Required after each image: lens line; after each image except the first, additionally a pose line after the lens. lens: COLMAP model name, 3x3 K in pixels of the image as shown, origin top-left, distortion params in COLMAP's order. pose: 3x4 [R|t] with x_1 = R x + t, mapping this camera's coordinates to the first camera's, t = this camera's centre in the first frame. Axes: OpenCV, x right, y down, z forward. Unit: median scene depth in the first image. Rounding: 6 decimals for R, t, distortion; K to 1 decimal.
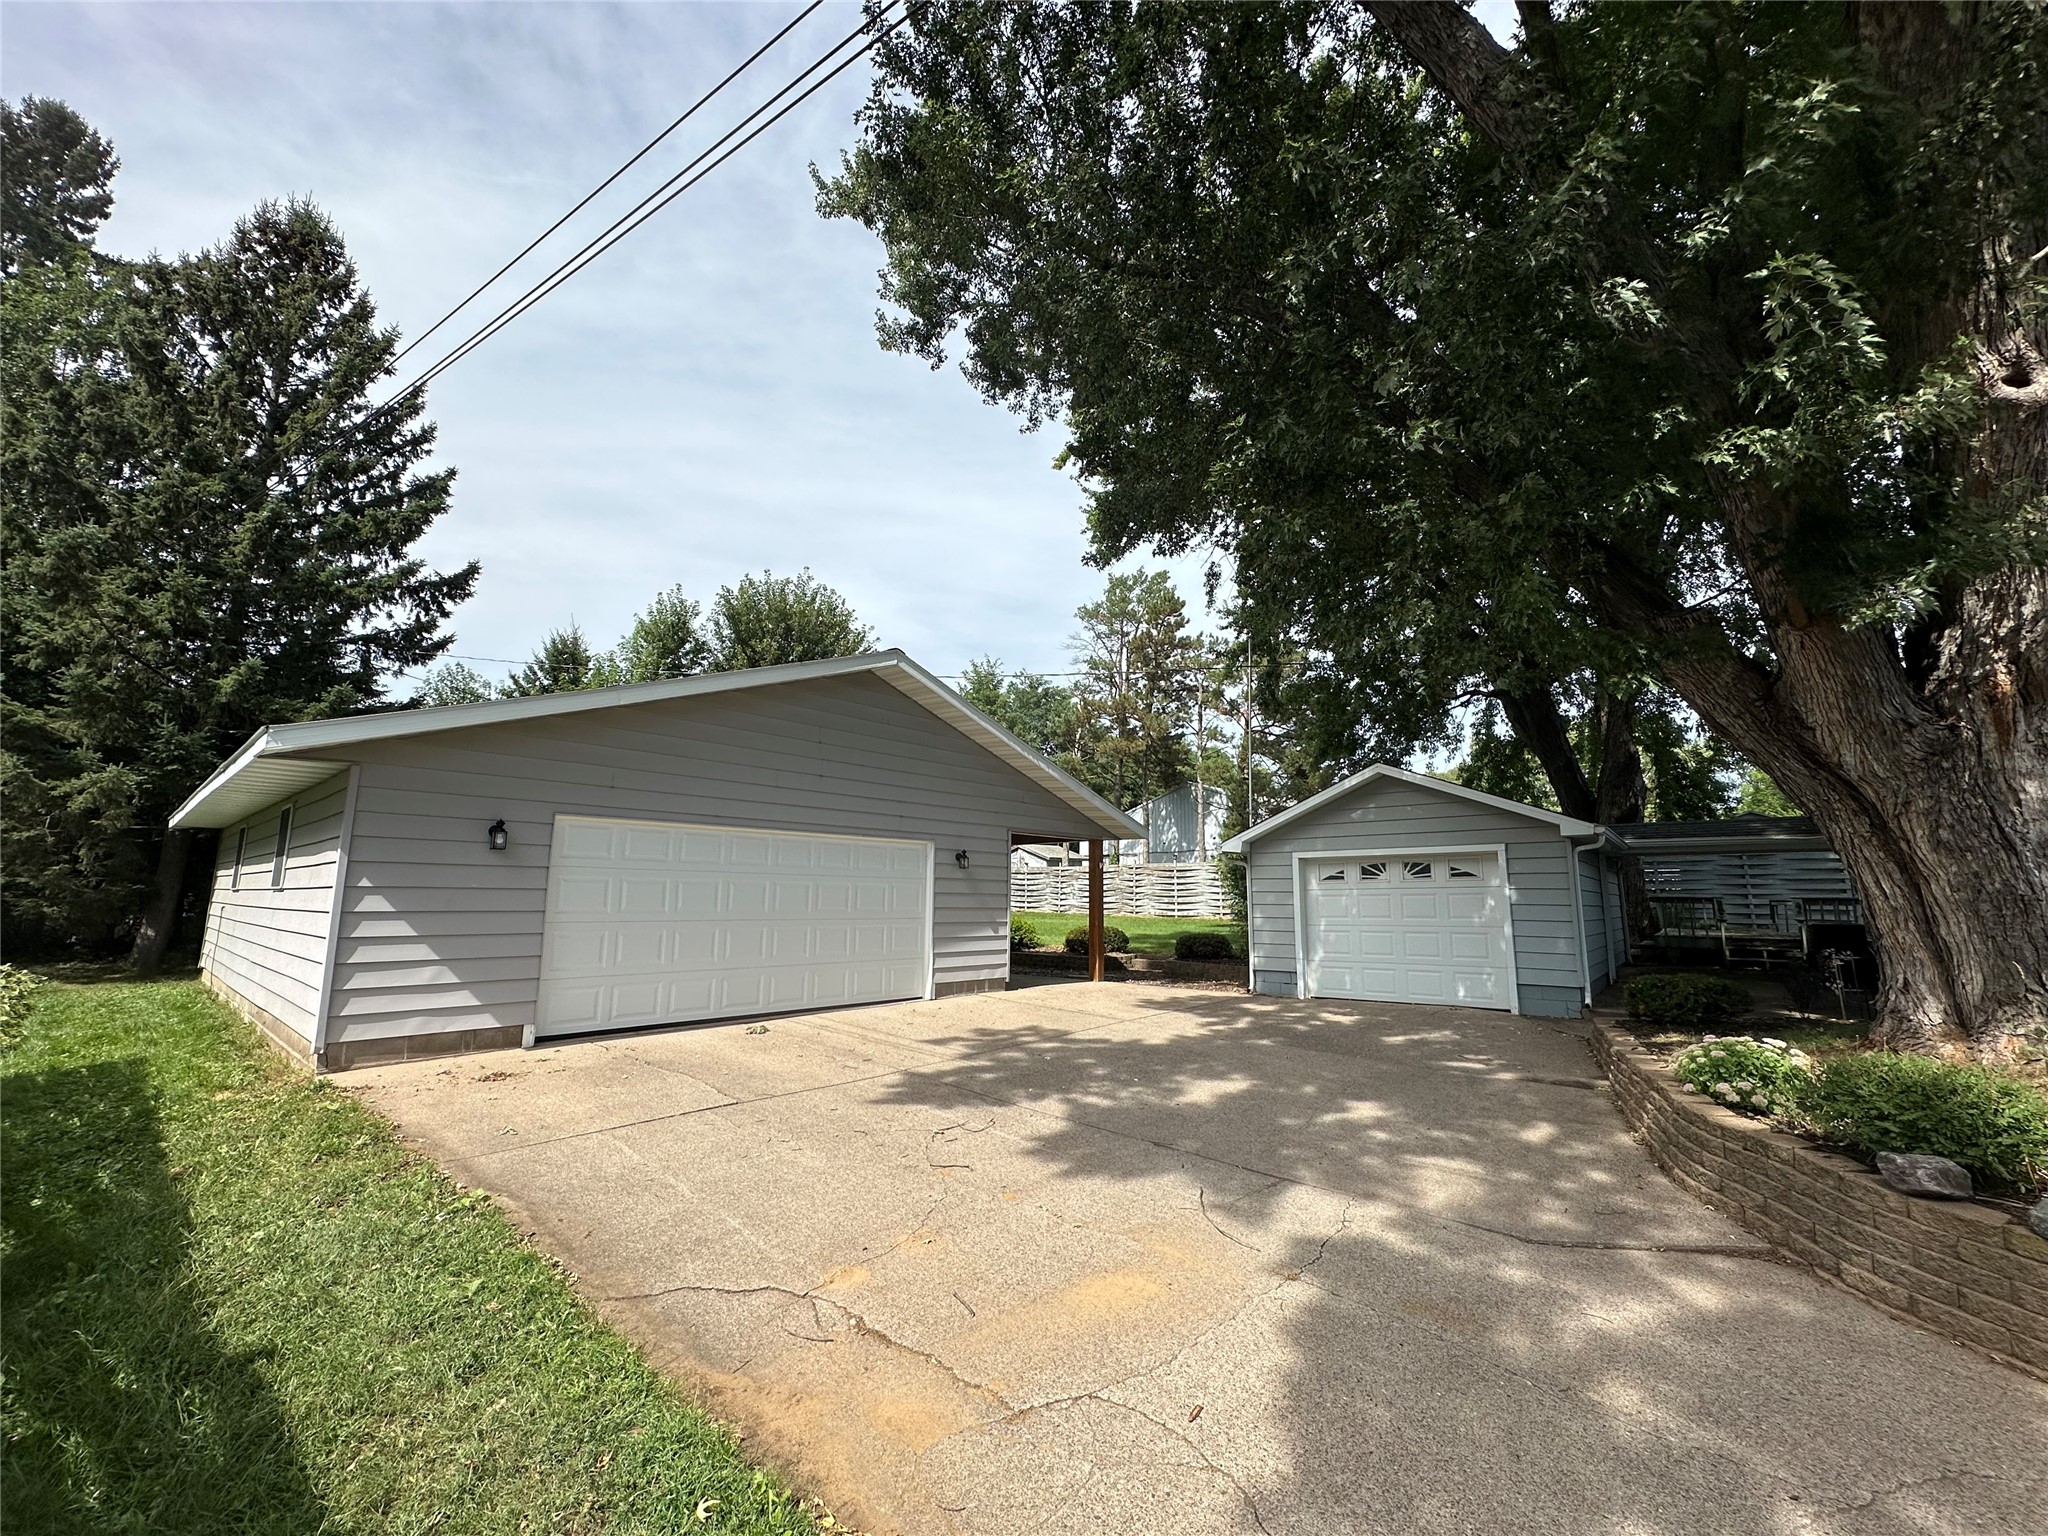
lens RADIAL K [[822.3, 0, 1024.0], [0, 822.3, 768.0], [0, 0, 1]] dist [-0.002527, -0.000057]
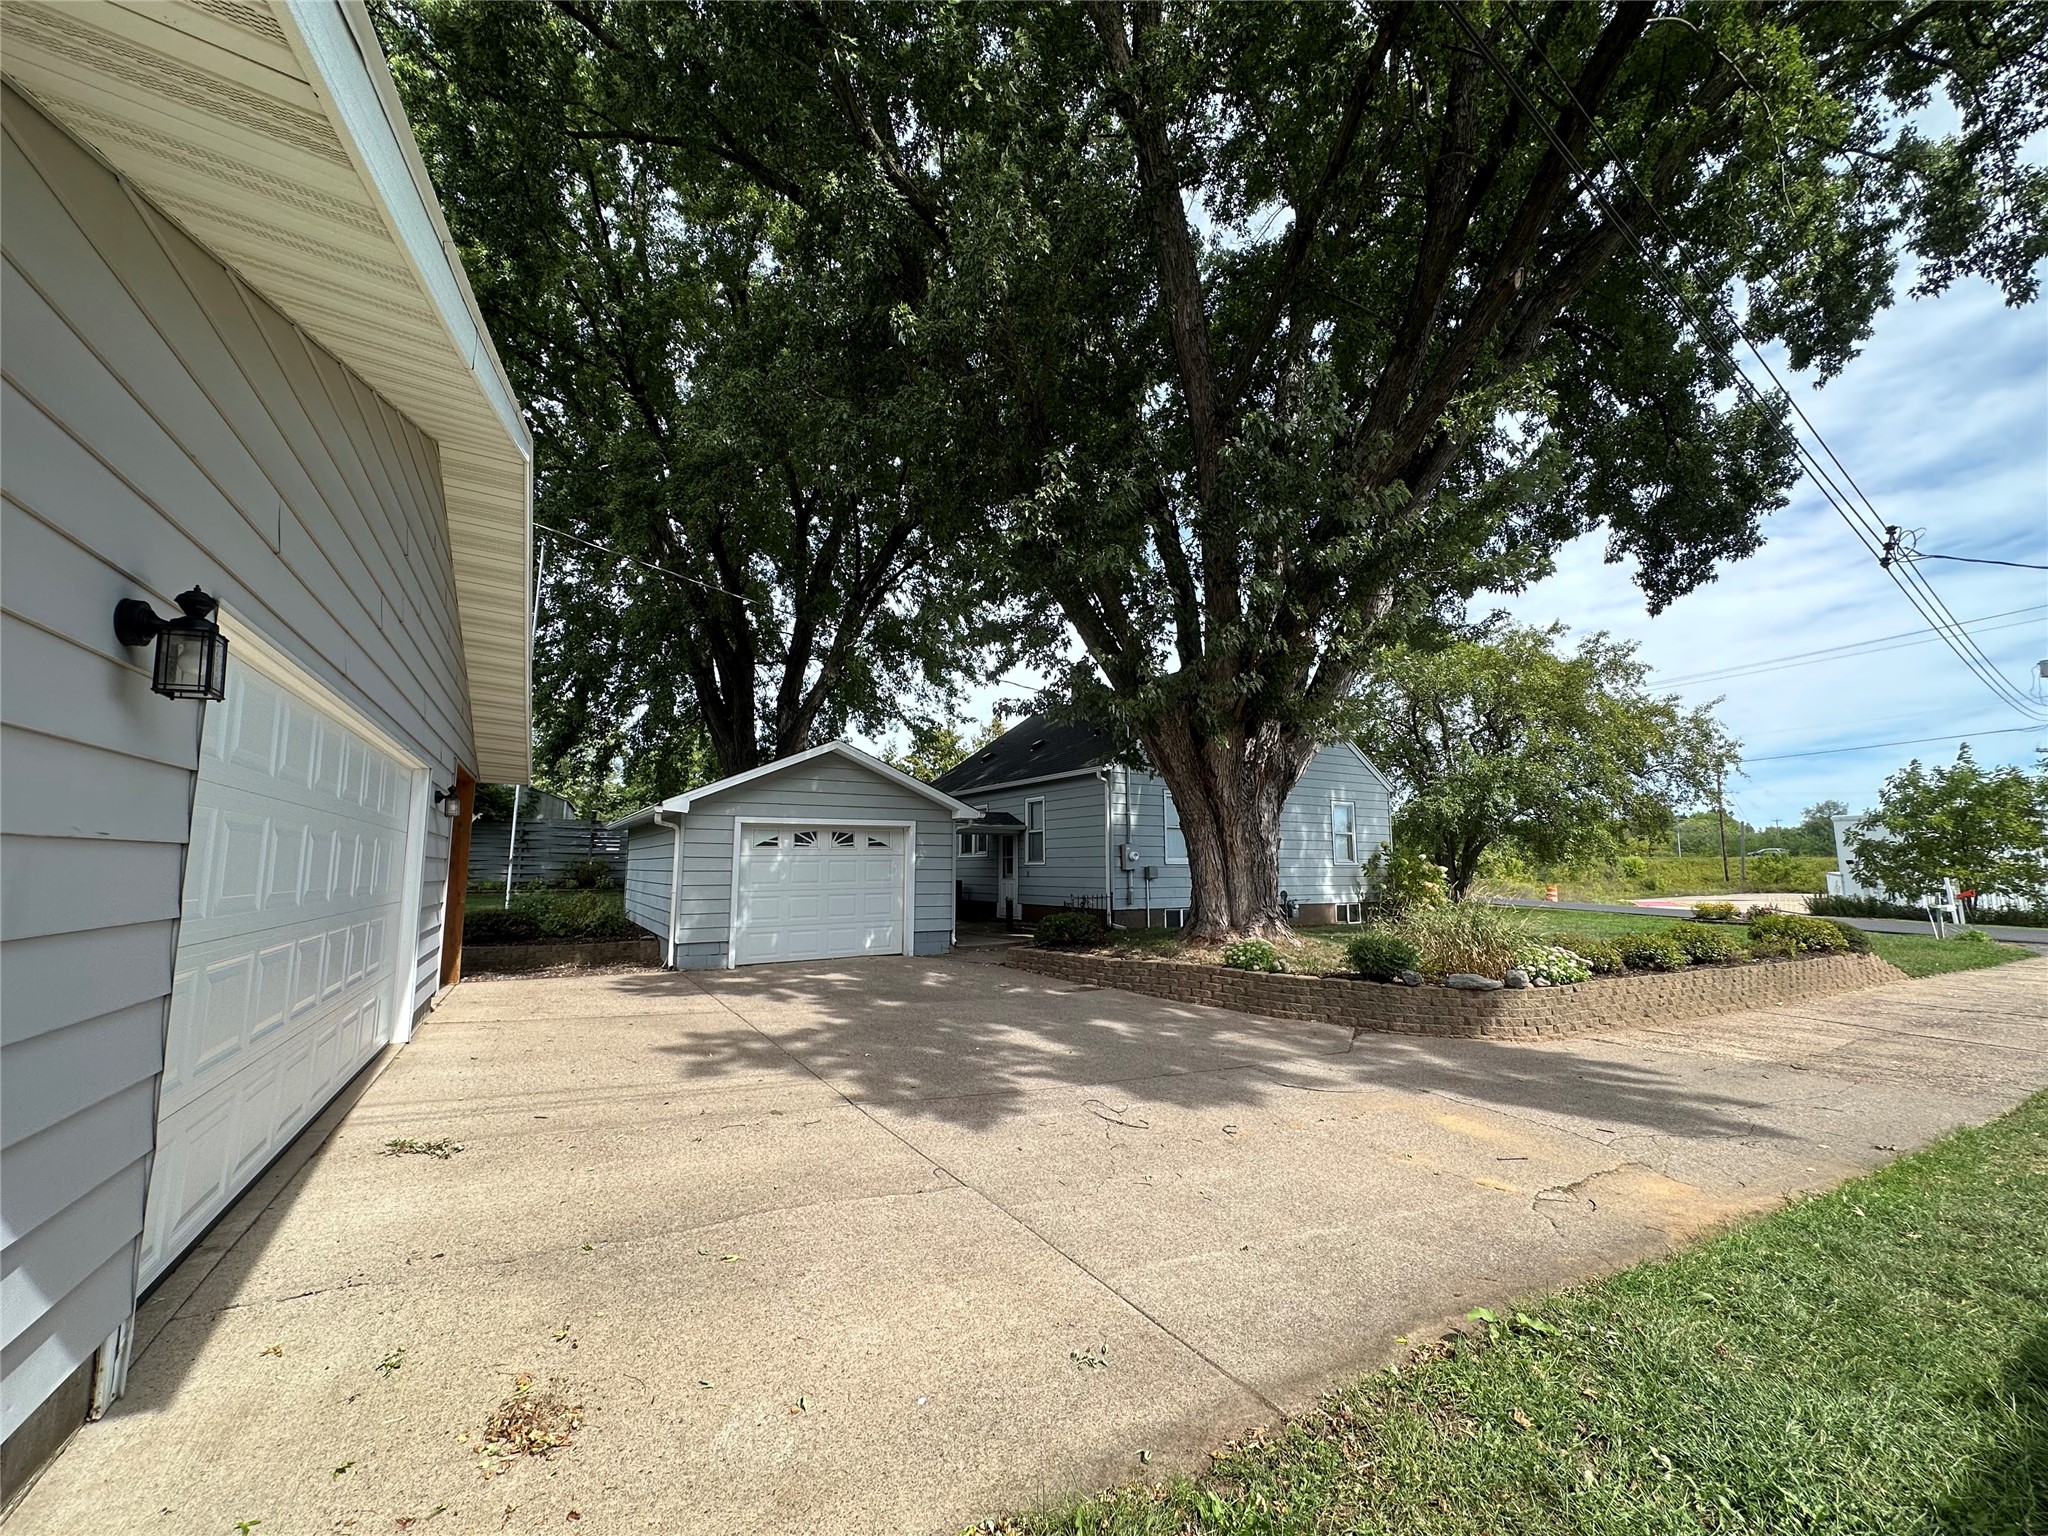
lens RADIAL K [[822.3, 0, 1024.0], [0, 822.3, 768.0], [0, 0, 1]] dist [-0.002527, -0.000057]
pose [[0.317096, 0.107114, 0.942325, -1.149832], [-0.149202, 0.986863, -0.061970, 0.138146], [-0.936584, -0.120947, 0.328912, 0.932190]]
